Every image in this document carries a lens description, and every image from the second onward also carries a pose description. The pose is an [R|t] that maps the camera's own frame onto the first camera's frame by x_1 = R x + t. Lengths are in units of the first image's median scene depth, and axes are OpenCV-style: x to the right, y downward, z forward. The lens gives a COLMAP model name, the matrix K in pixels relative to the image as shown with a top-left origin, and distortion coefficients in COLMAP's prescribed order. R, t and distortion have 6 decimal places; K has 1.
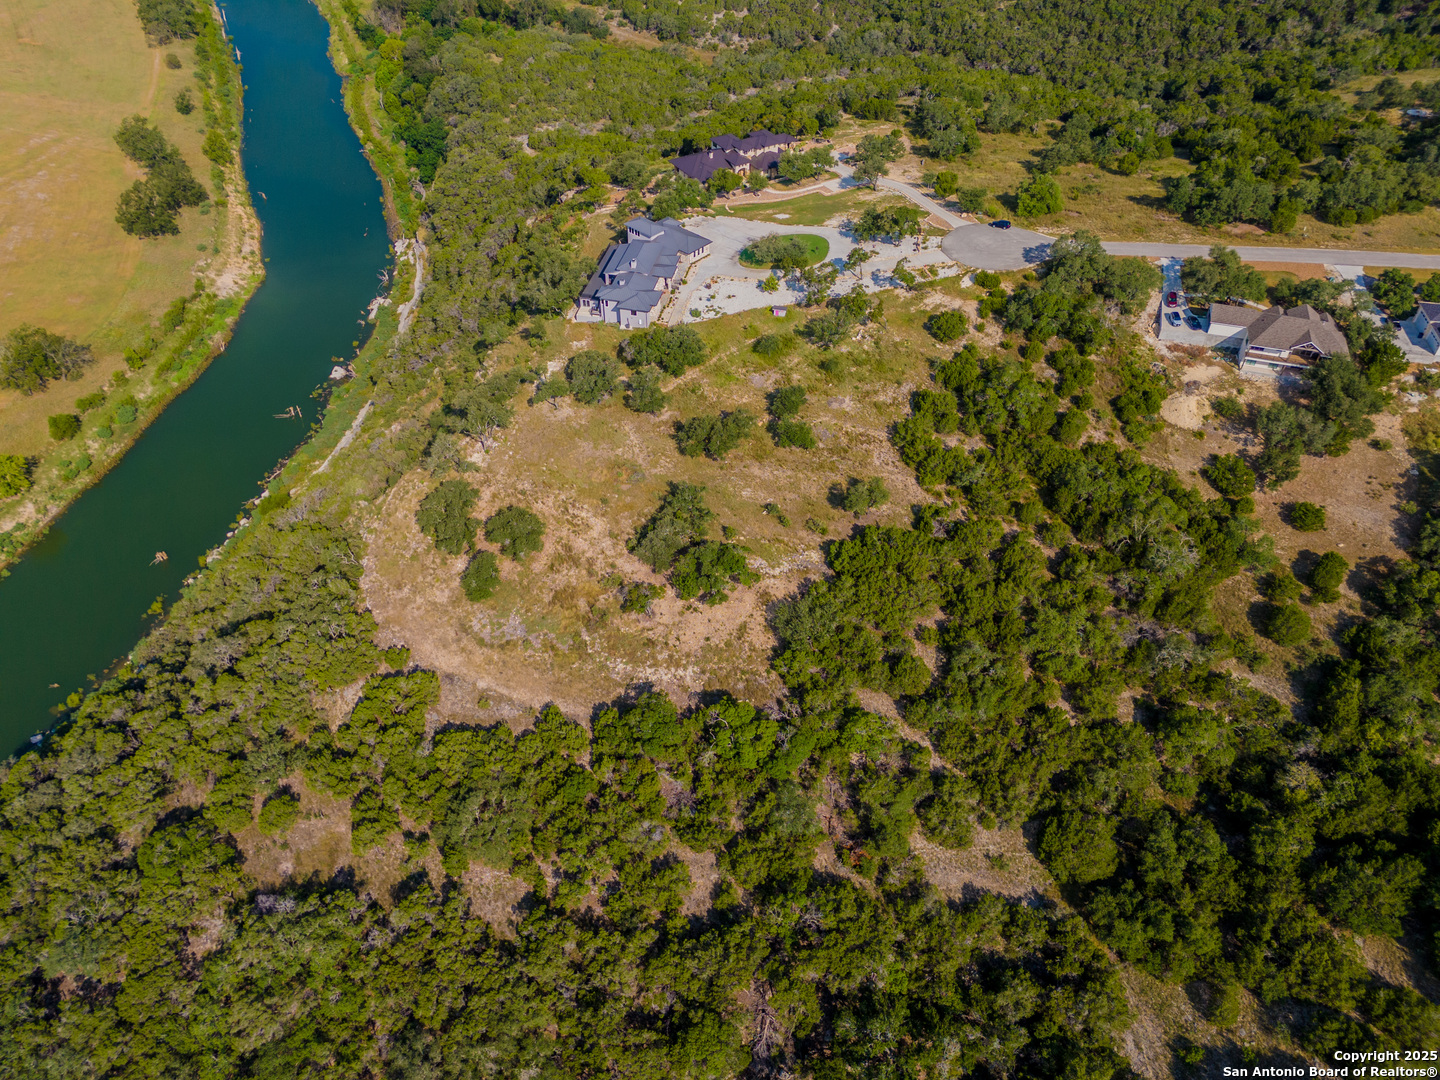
lens RADIAL K [[1057.0, 0, 720.3], [0, 1057.0, 536.8], [0, 0, 1]] dist [0.055645, -0.042785]
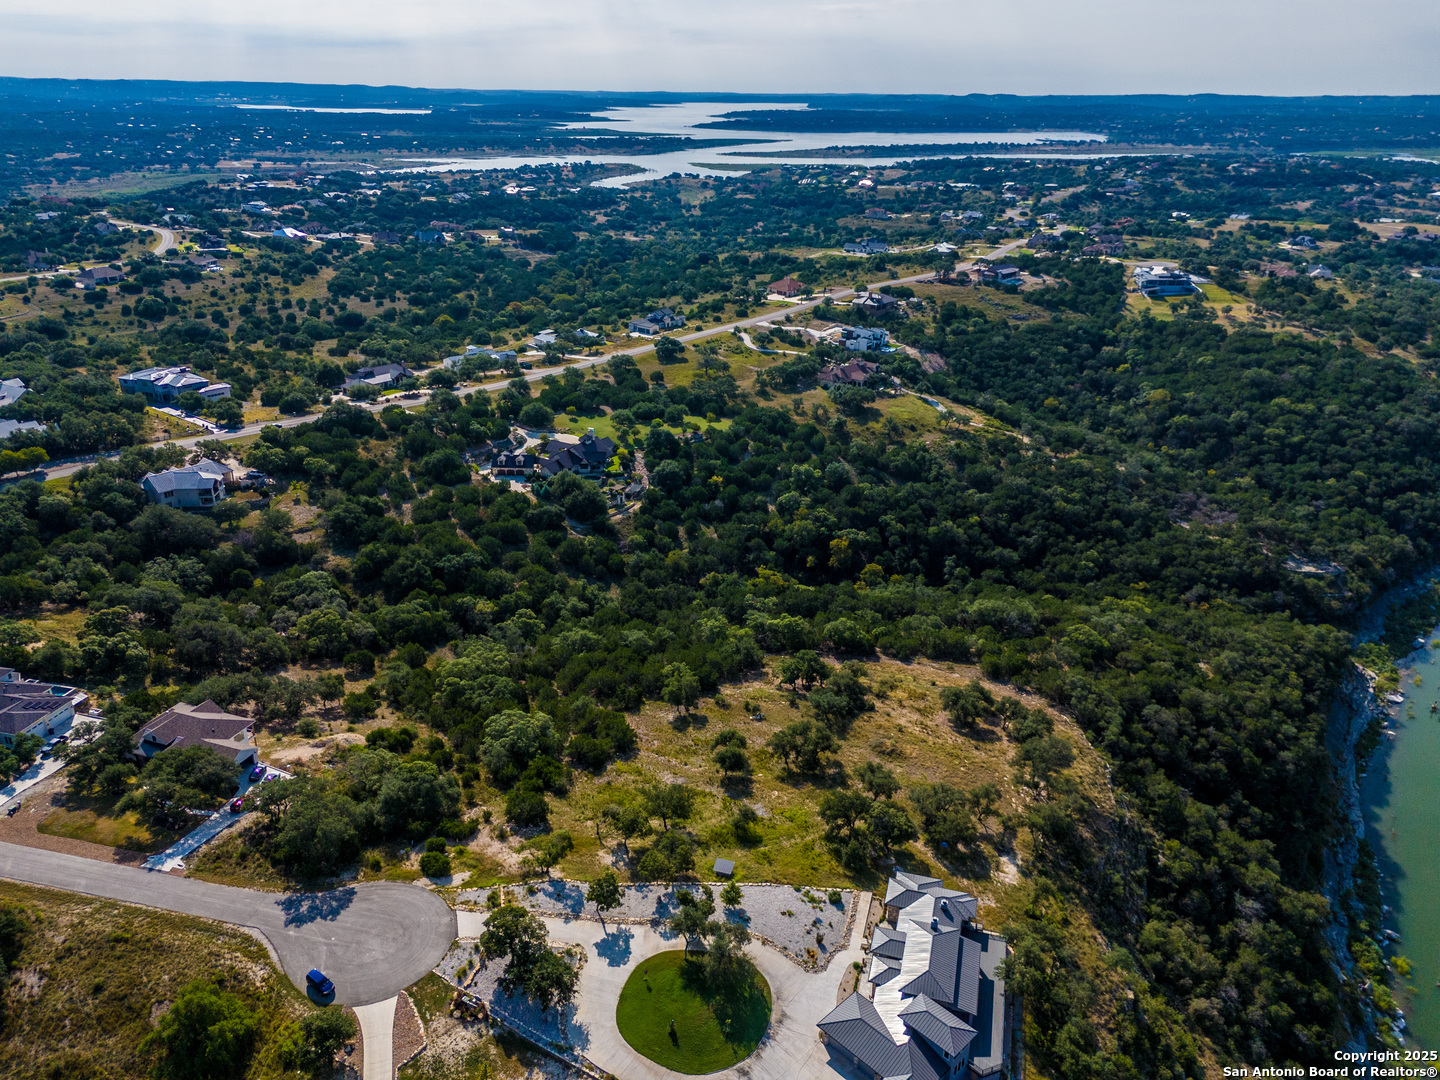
lens RADIAL K [[1057.0, 0, 720.3], [0, 1057.0, 536.8], [0, 0, 1]] dist [0.055645, -0.042785]
pose [[-0.997074, -0.057855, 0.049970, 0.037590], [0.021565, 0.414245, 0.909910, -1.074405], [-0.073343, 0.908325, -0.411785, 1.174452]]
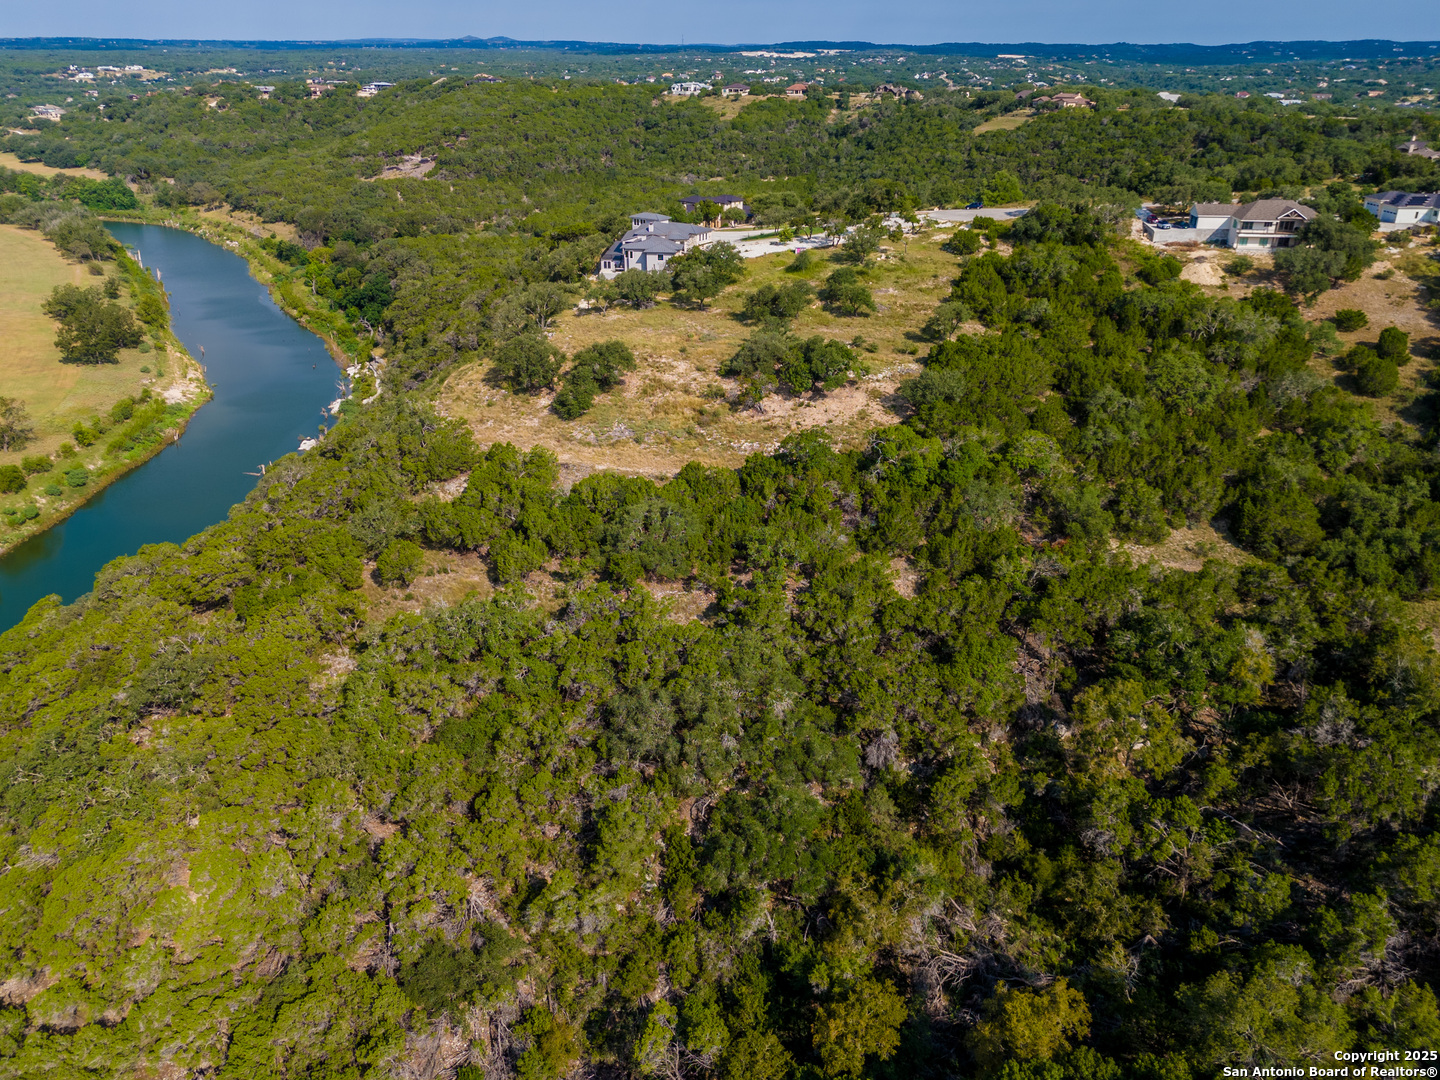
lens RADIAL K [[1057.0, 0, 720.3], [0, 1057.0, 536.8], [0, 0, 1]] dist [0.055645, -0.042785]
pose [[0.986640, -0.076153, 0.144020, -0.205998], [0.117050, 0.946244, -0.301531, 0.381399], [-0.113315, 0.314360, 0.942516, 0.126041]]
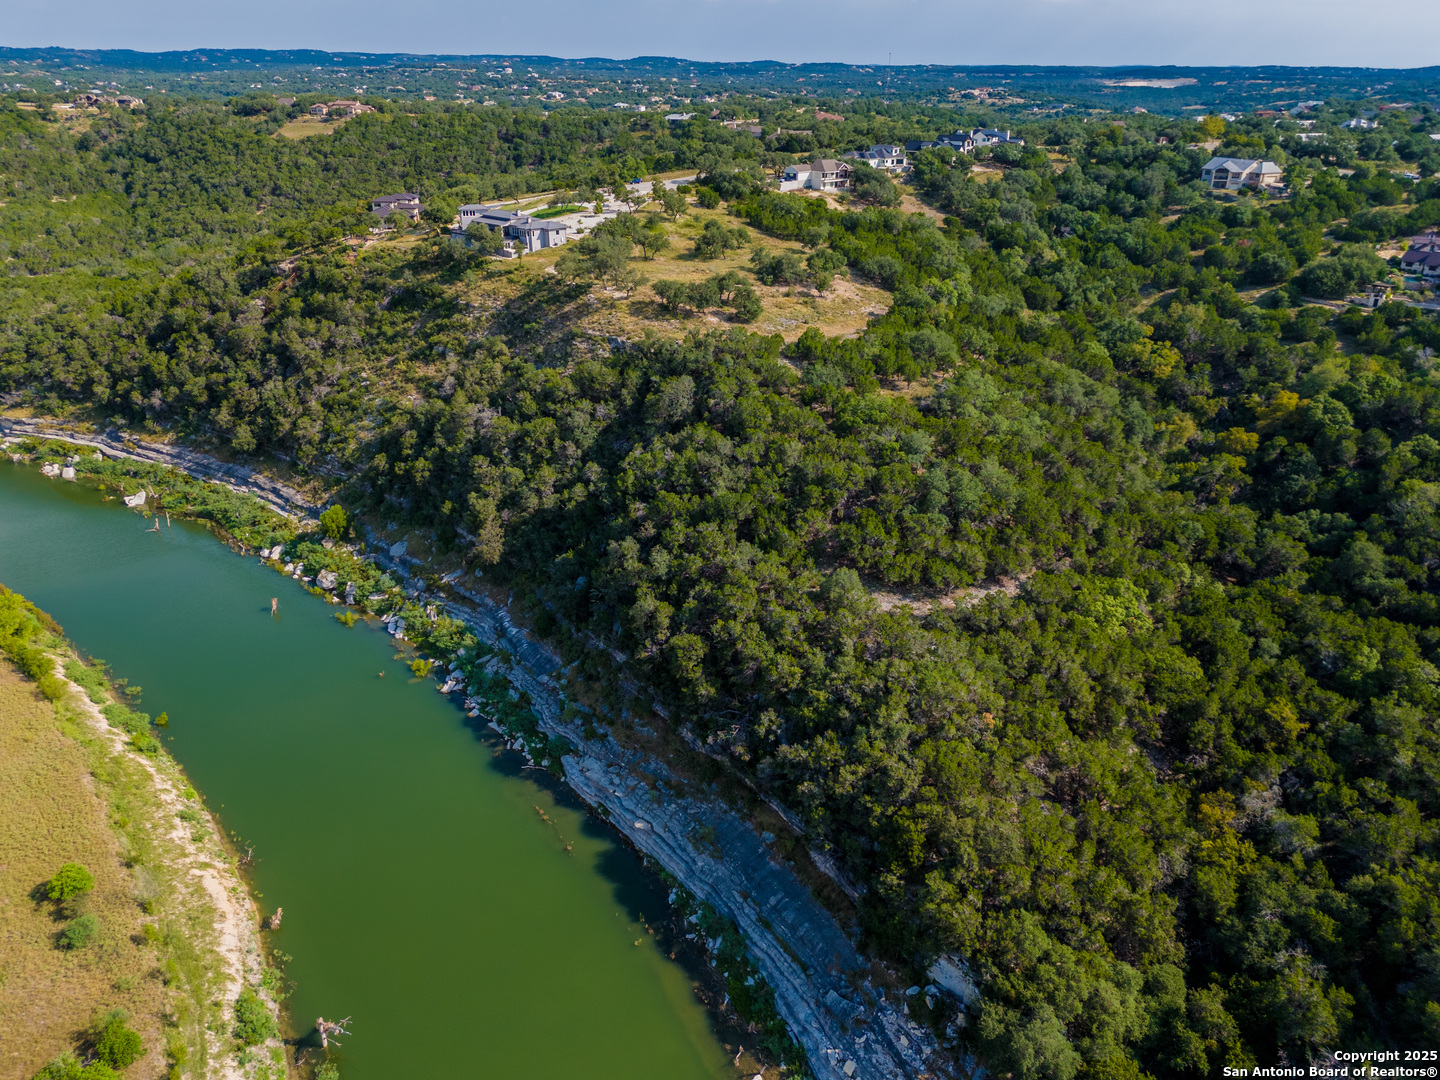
lens RADIAL K [[1057.0, 0, 720.3], [0, 1057.0, 536.8], [0, 0, 1]] dist [0.055645, -0.042785]
pose [[0.512562, -0.357880, 0.780514, -1.204567], [0.582342, 0.812886, -0.009700, 0.233547], [-0.630998, 0.459498, 0.625063, 0.252085]]
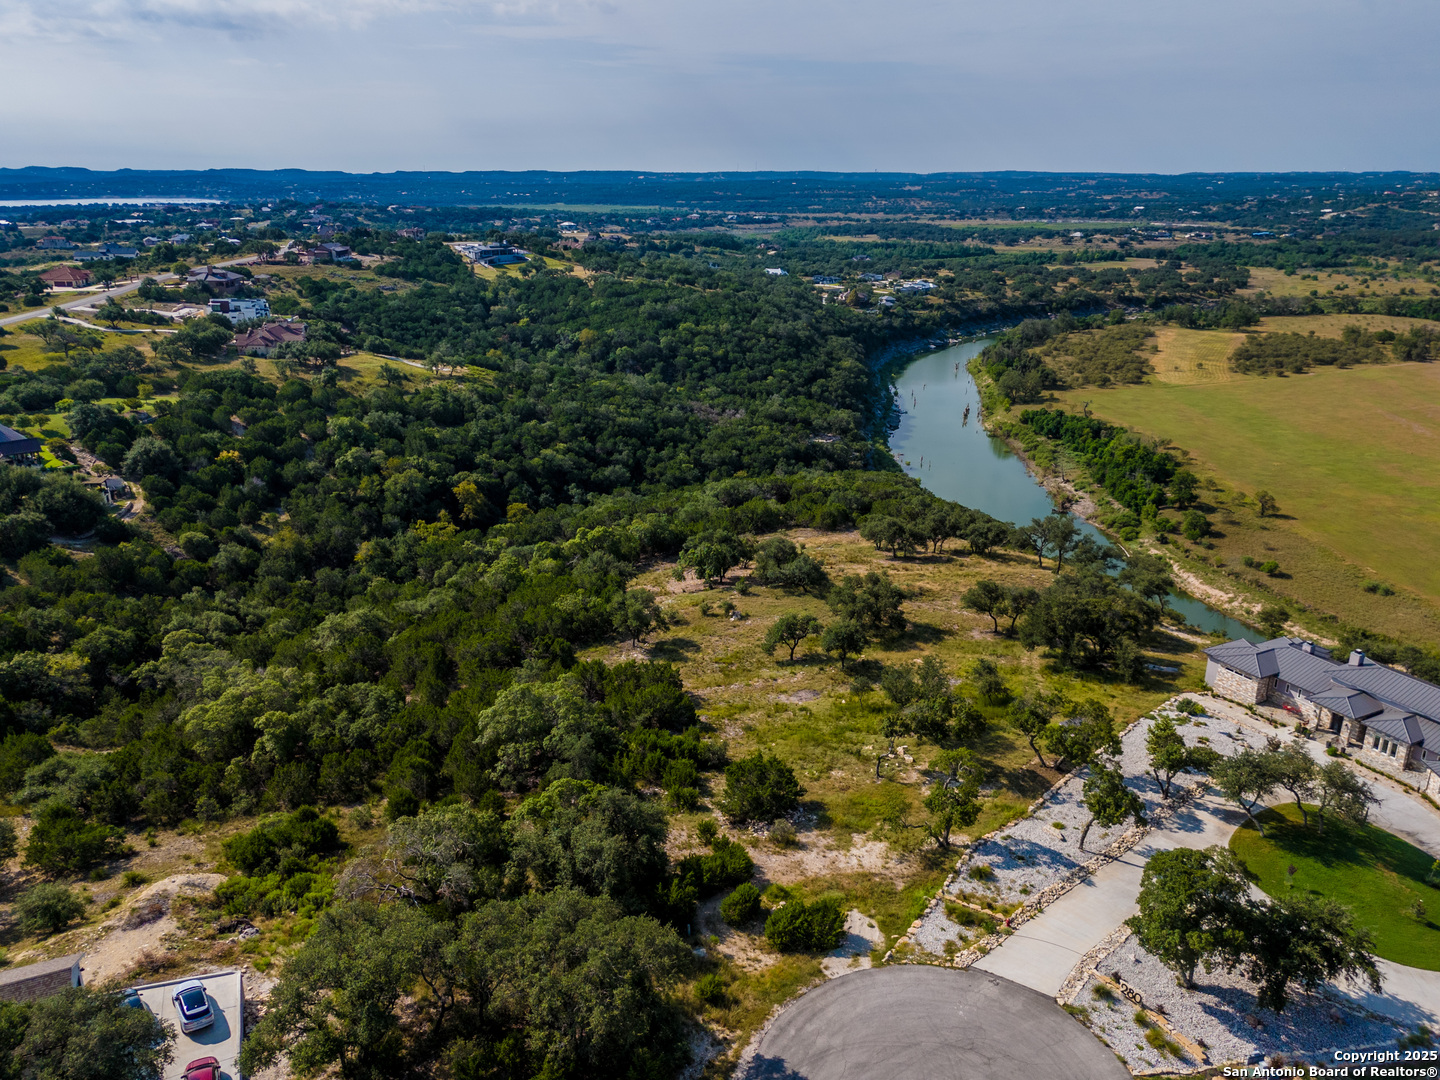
lens RADIAL K [[1057.0, 0, 720.3], [0, 1057.0, 536.8], [0, 0, 1]] dist [0.055645, -0.042785]
pose [[-0.767762, 0.184707, -0.613534, 0.483695], [-0.447591, 0.530566, 0.719835, -0.565604], [0.458479, 0.827274, -0.324675, 1.079891]]
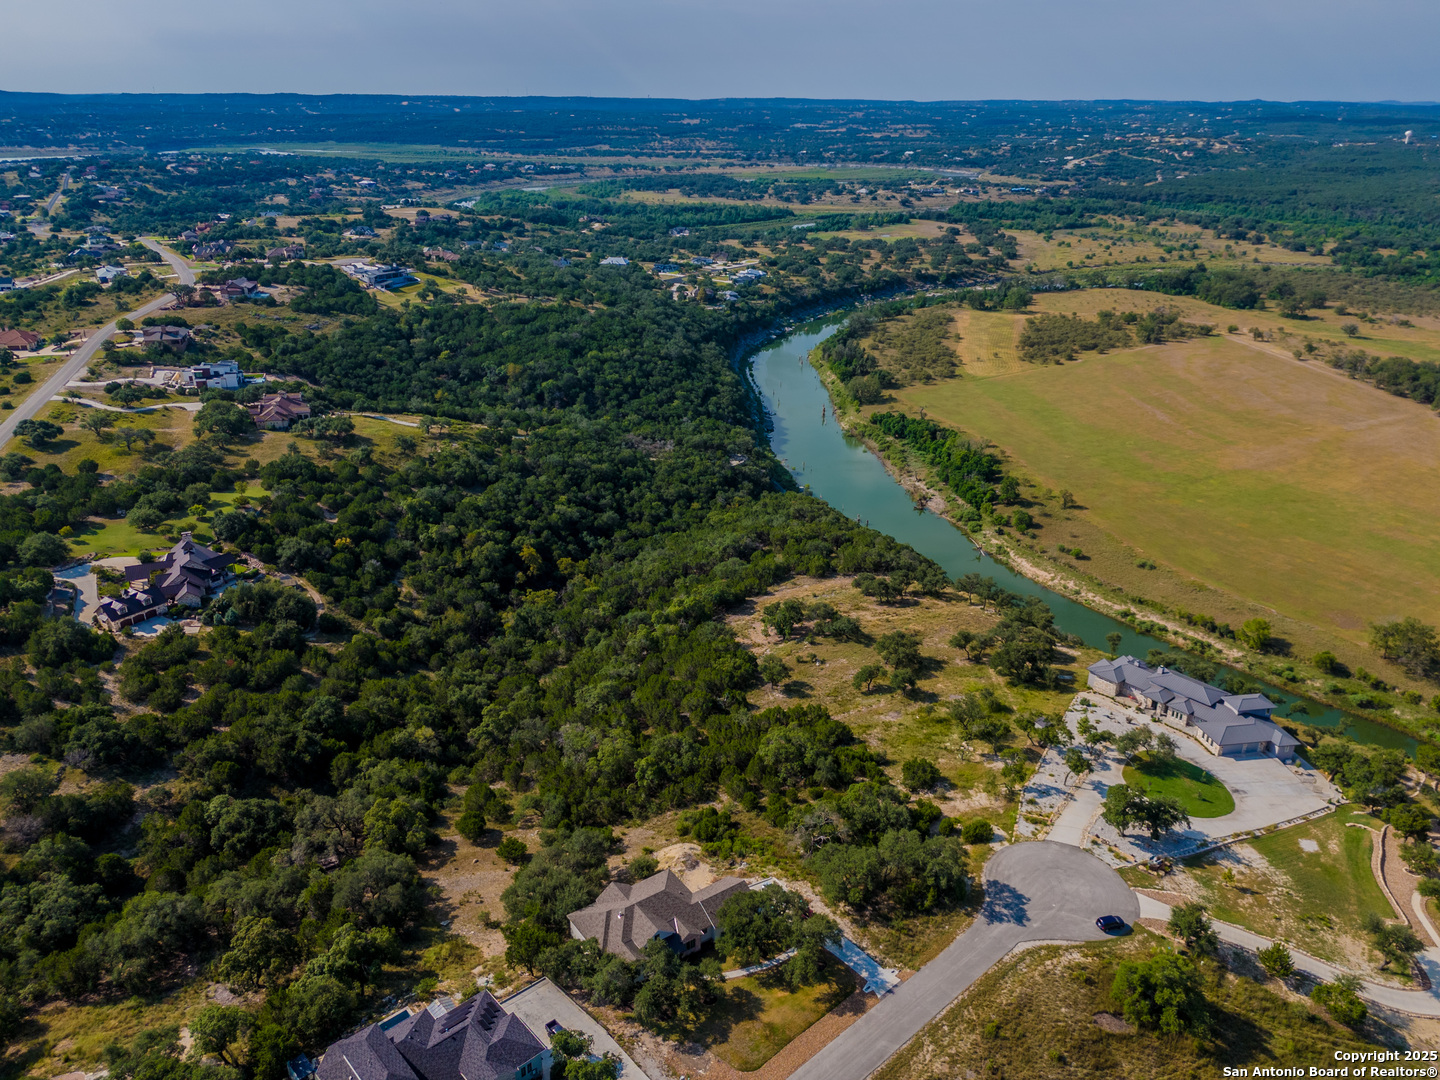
lens RADIAL K [[1057.0, 0, 720.3], [0, 1057.0, 536.8], [0, 0, 1]] dist [0.055645, -0.042785]
pose [[-0.621759, 0.277732, -0.732311, 0.955856], [-0.544360, 0.519007, 0.659017, -0.830577], [0.563105, 0.808391, -0.171511, 0.924716]]
